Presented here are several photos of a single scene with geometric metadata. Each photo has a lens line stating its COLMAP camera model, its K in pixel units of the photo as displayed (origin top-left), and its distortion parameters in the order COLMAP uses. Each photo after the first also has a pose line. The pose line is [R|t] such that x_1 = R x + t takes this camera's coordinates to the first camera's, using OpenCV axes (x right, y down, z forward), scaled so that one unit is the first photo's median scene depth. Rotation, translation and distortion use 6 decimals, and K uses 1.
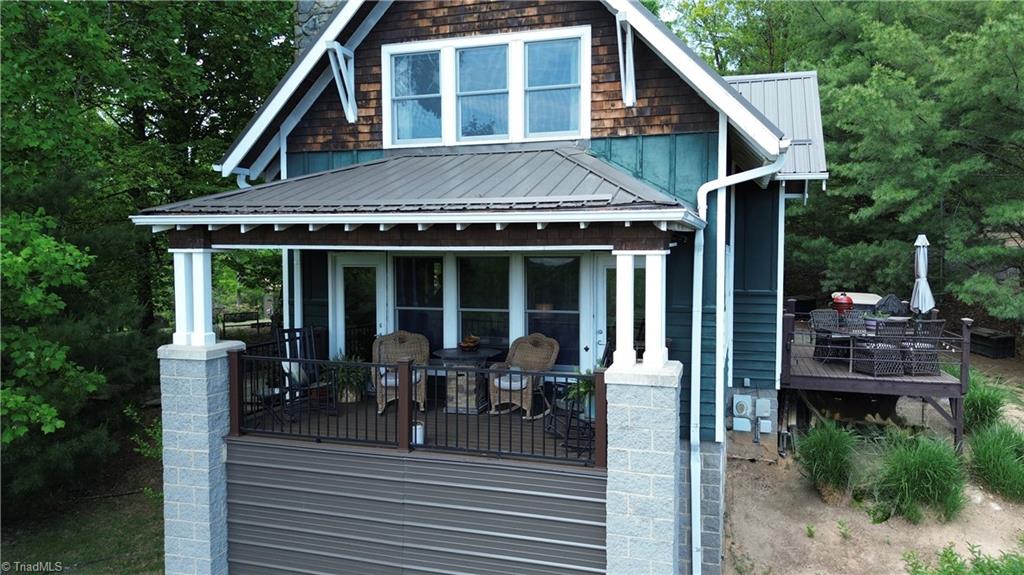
lens RADIAL K [[723.0, 0, 517.7], [0, 723.0, 287.4], [0, 0, 1]] dist [0.084929, -0.087006]
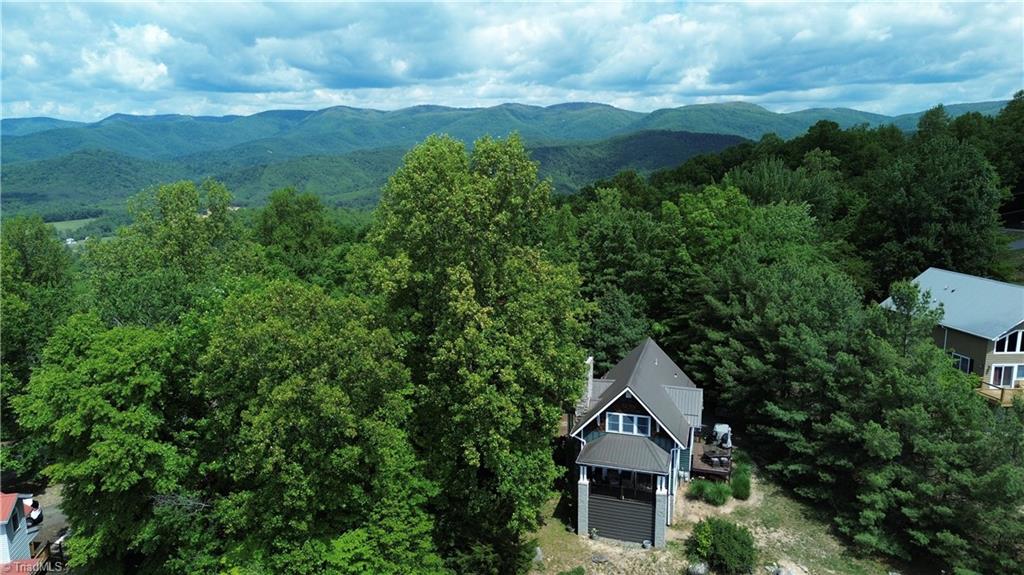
lens RADIAL K [[723.0, 0, 517.7], [0, 723.0, 287.4], [0, 0, 1]] dist [0.084929, -0.087006]
pose [[0.999855, -0.005065, 0.016241, -0.881848], [0.002806, 0.990678, 0.136199, -1.879613], [-0.016780, -0.136134, 0.990548, -3.800409]]
